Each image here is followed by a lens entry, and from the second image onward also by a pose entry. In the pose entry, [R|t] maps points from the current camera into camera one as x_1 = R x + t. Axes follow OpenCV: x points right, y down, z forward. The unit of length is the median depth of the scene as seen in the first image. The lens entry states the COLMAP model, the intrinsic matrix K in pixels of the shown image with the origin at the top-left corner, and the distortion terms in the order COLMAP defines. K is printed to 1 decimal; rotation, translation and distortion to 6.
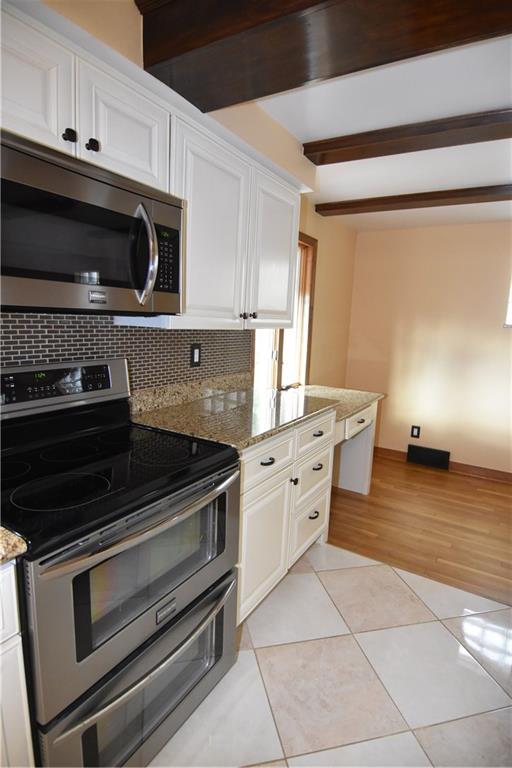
lens RADIAL K [[405.9, 0, 256.0], [0, 405.9, 384.0], [0, 0, 1]] dist [-0.005186, -0.001602]
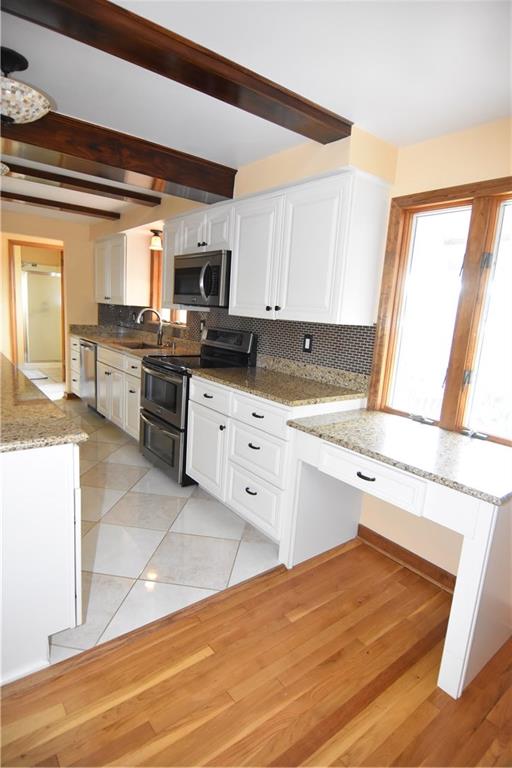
lens RADIAL K [[405.9, 0, 256.0], [0, 405.9, 384.0], [0, 0, 1]] dist [-0.005186, -0.001602]
pose [[-0.339521, 0.105981, -0.934609, 1.304794], [-0.230758, 0.953881, 0.191995, -0.182647], [0.911853, 0.280854, -0.299407, 1.475499]]
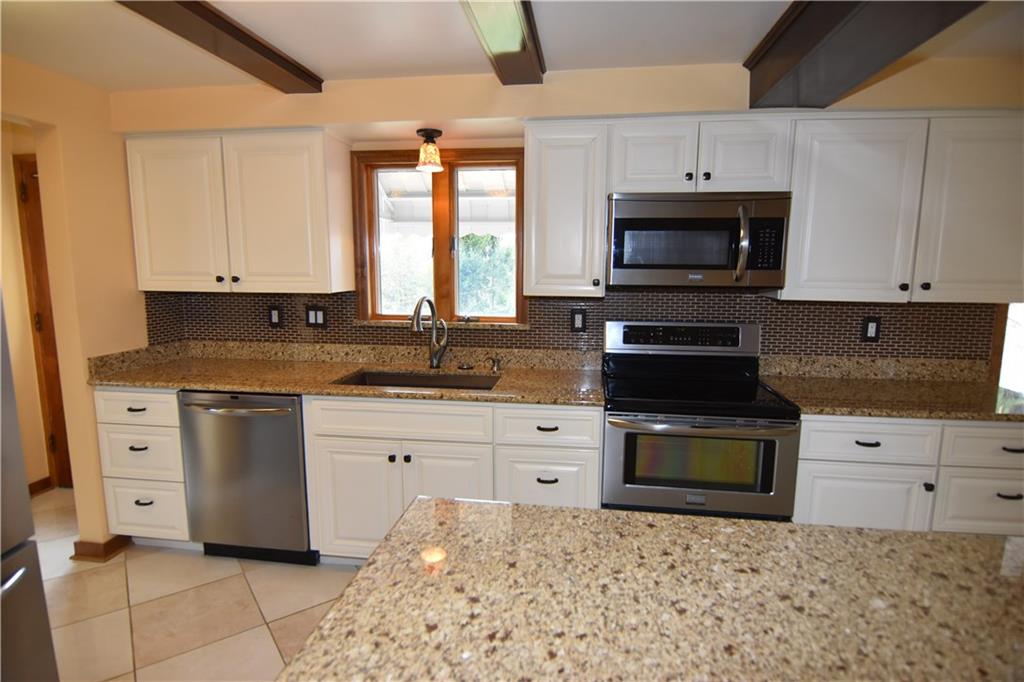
lens RADIAL K [[541.2, 0, 512.0], [0, 541.2, 341.0], [0, 0, 1]] dist [-0.005186, -0.001602]
pose [[0.406708, 0.092114, -0.908902, 0.720547], [-0.136832, 0.989823, 0.039086, 0.019973], [0.903253, 0.108470, 0.415173, -0.252943]]
